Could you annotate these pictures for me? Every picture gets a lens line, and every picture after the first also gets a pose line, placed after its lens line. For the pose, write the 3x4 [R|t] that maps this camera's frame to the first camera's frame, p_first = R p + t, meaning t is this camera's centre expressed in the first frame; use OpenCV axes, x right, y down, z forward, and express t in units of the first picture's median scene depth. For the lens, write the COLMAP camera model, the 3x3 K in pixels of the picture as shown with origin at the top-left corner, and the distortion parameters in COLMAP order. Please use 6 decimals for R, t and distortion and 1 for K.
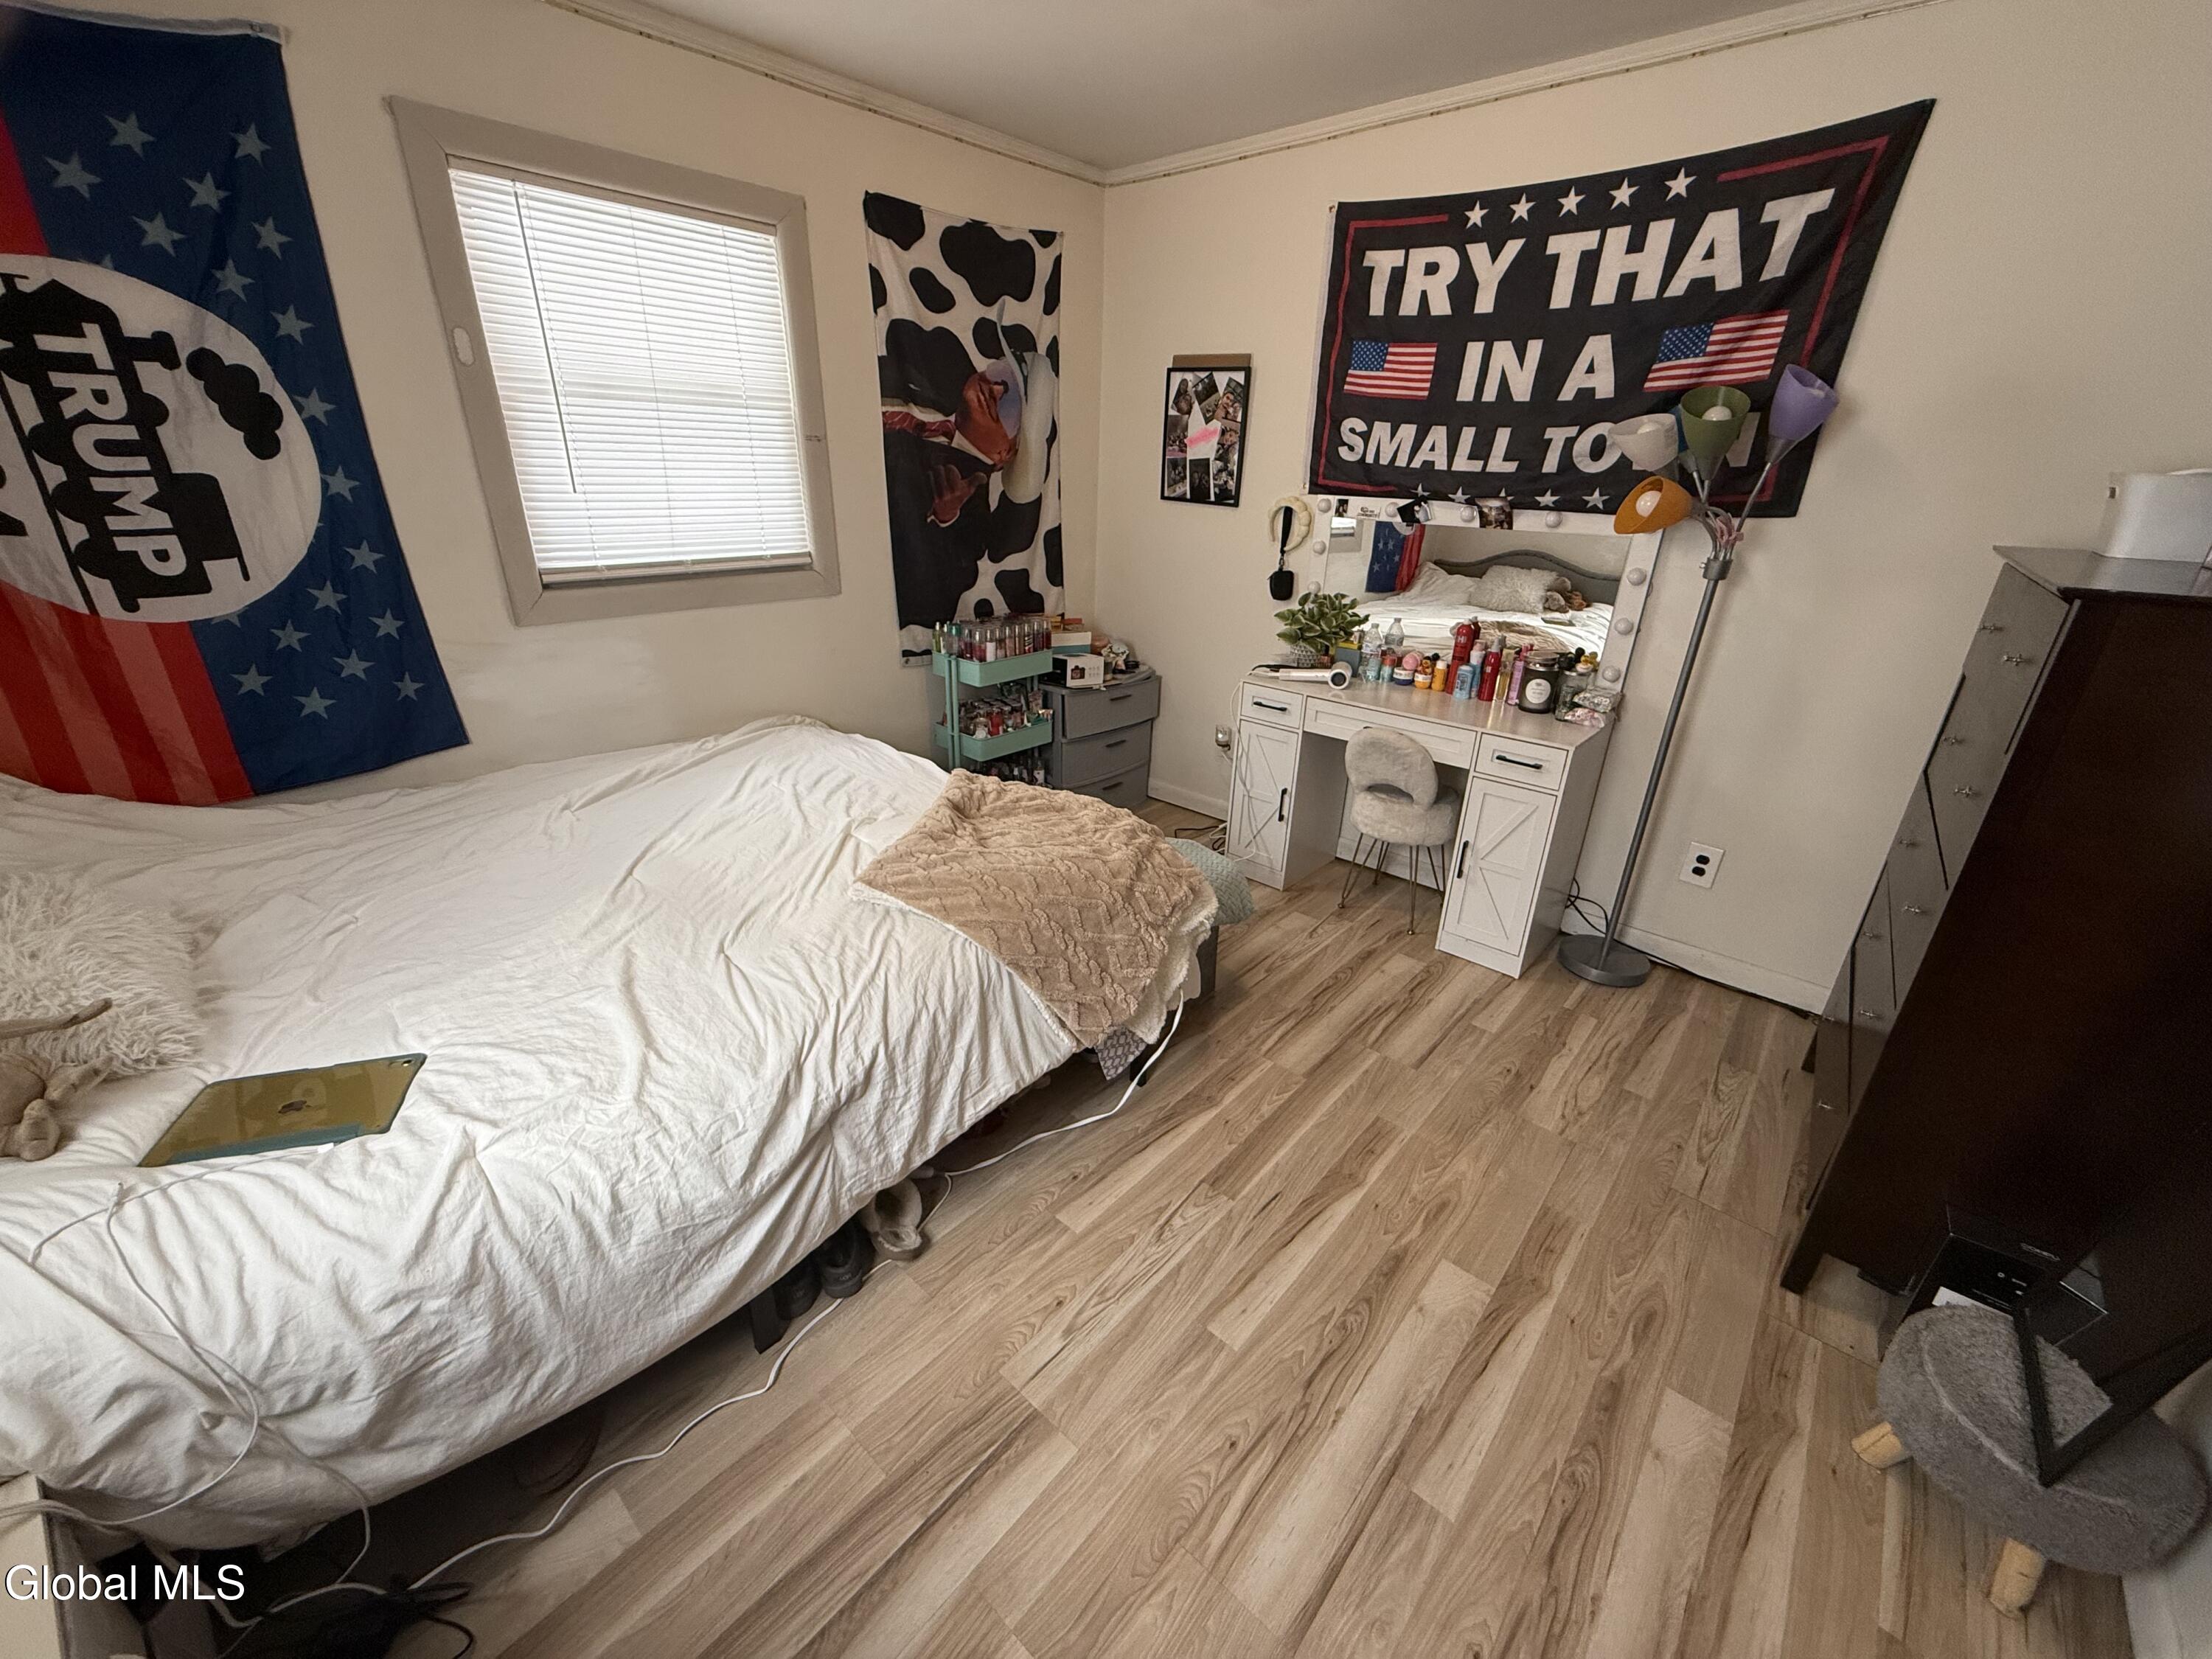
lens RADIAL K [[879.5, 0, 1098.3], [0, 879.5, 827.9], [0, 0, 1]] dist [0.002788, -0.000436]
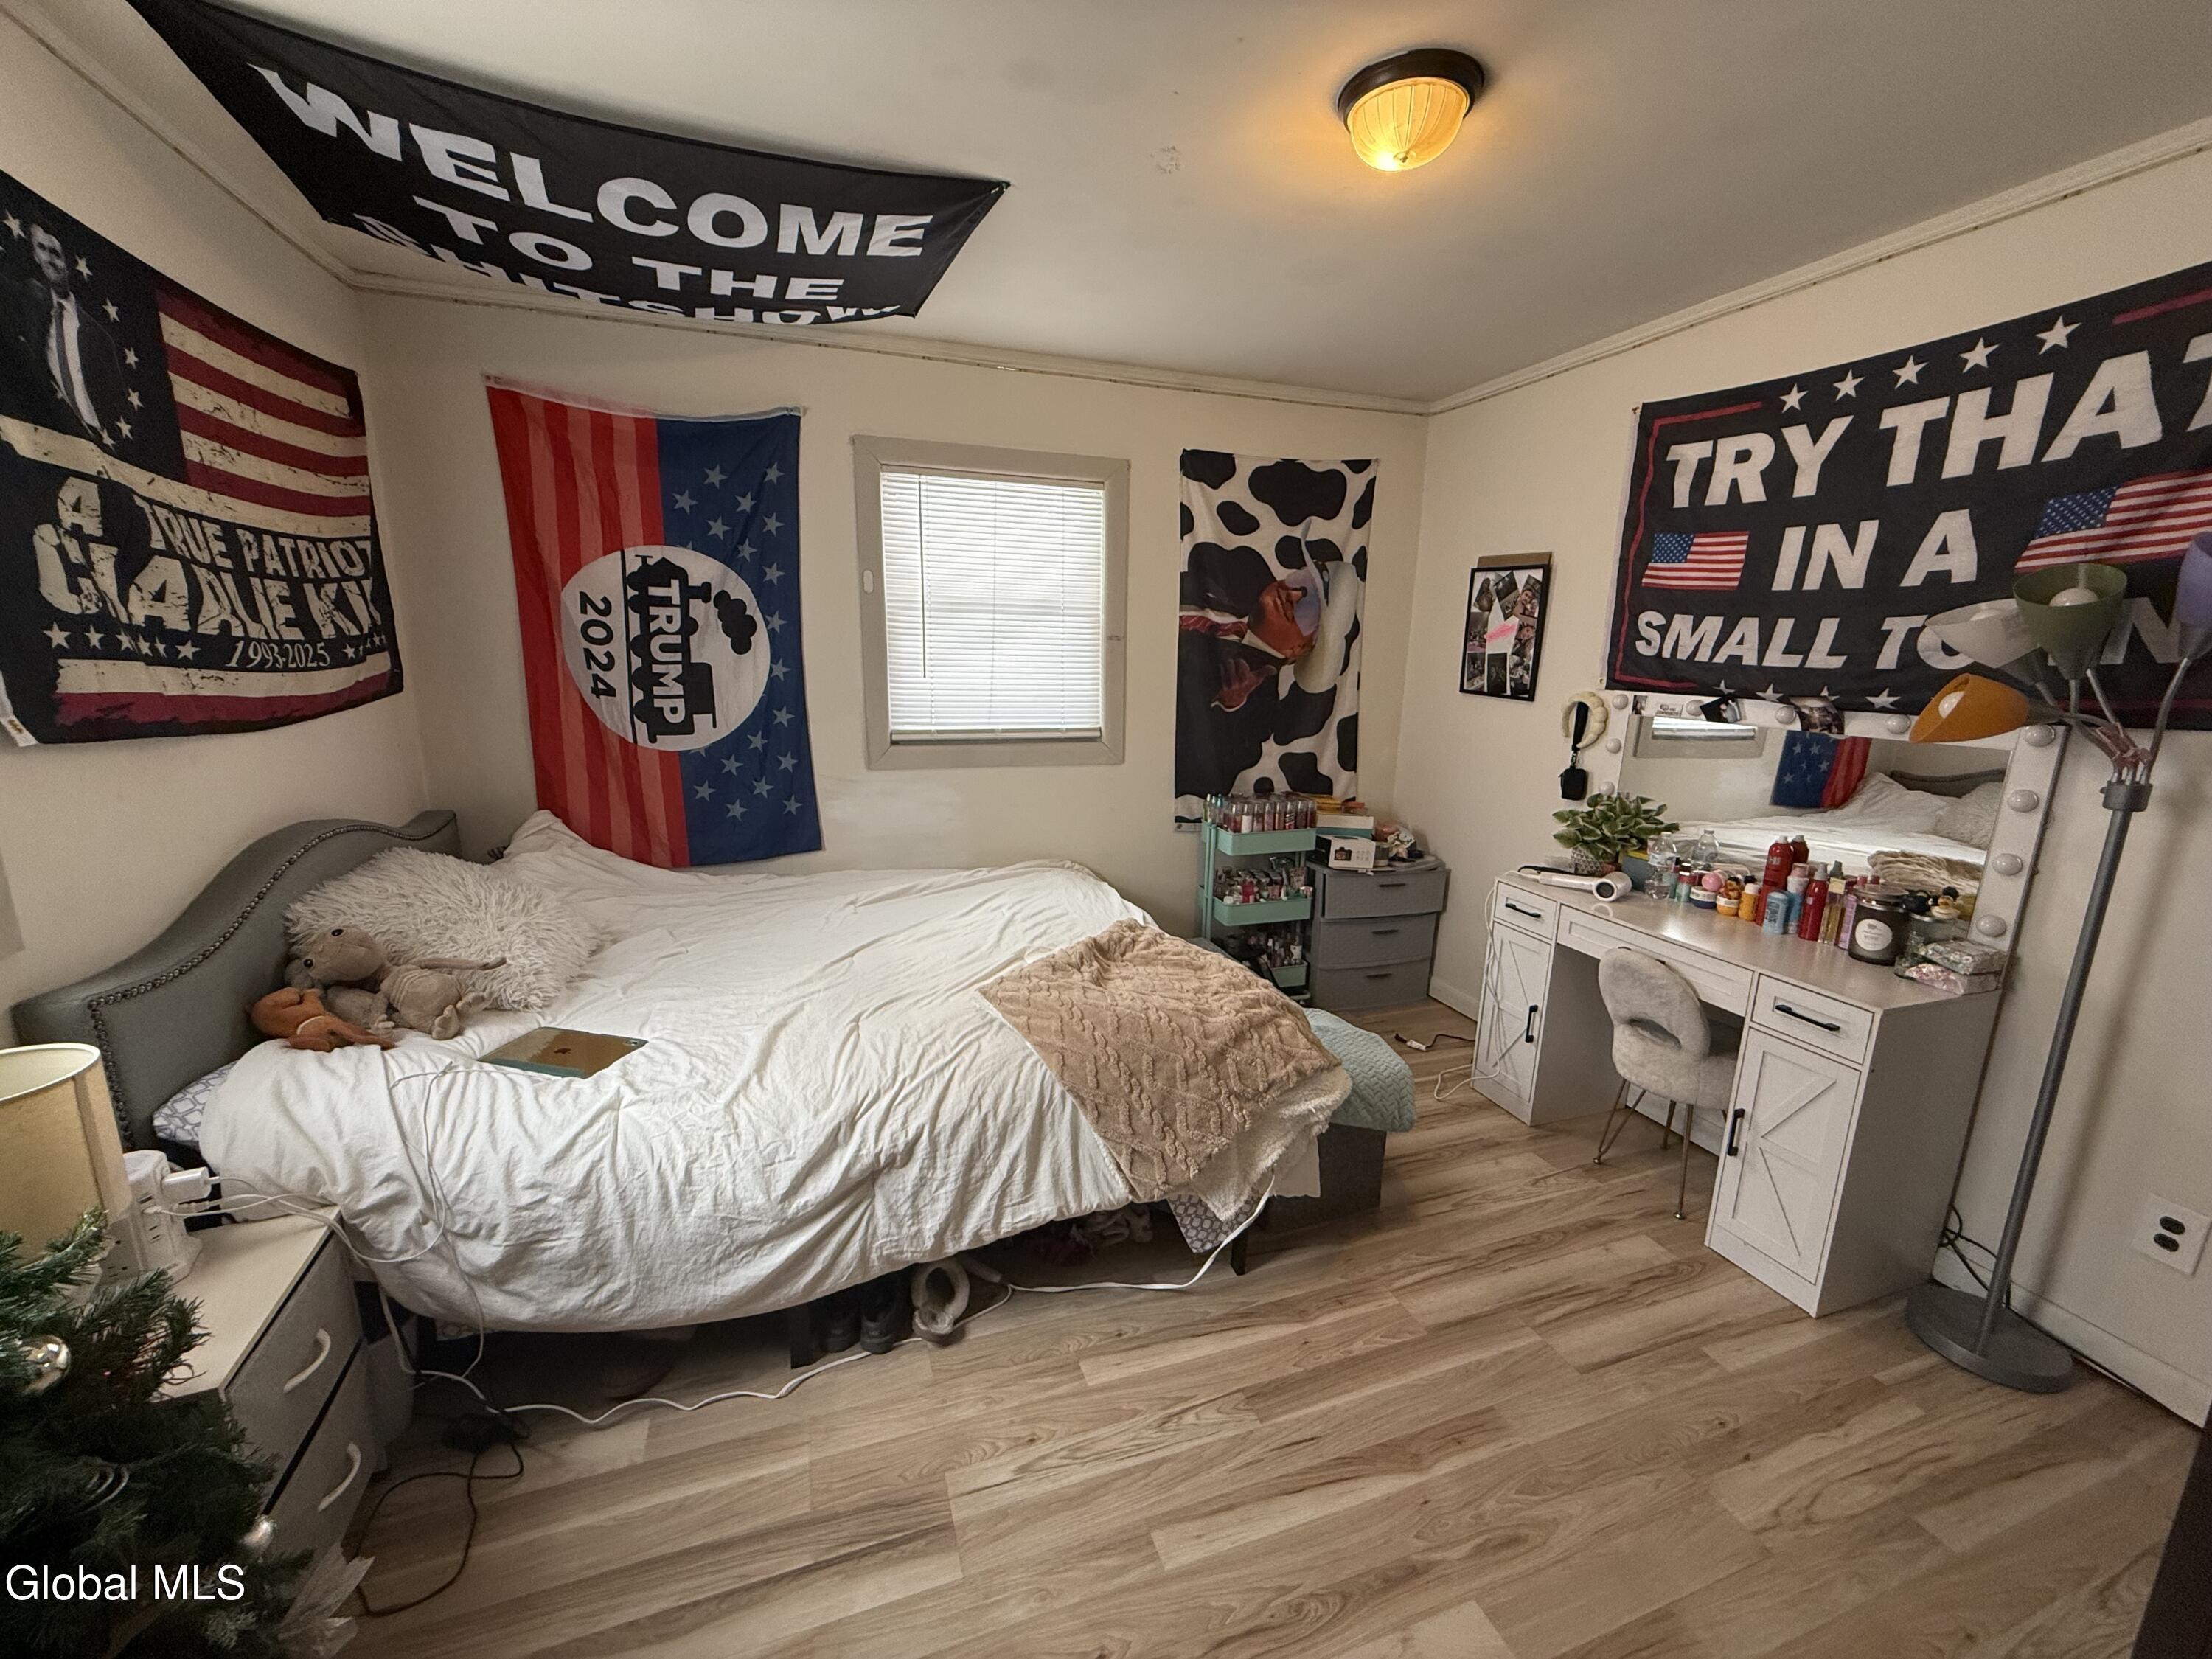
lens RADIAL K [[879.5, 0, 1100.1], [0, 879.5, 828.4], [0, 0, 1]] dist [0.002788, -0.000436]
pose [[0.873613, 0.094380, -0.477381, 0.331327], [-0.188033, 0.970287, -0.152274, -0.001038], [0.448825, 0.222791, 0.865402, 0.004113]]
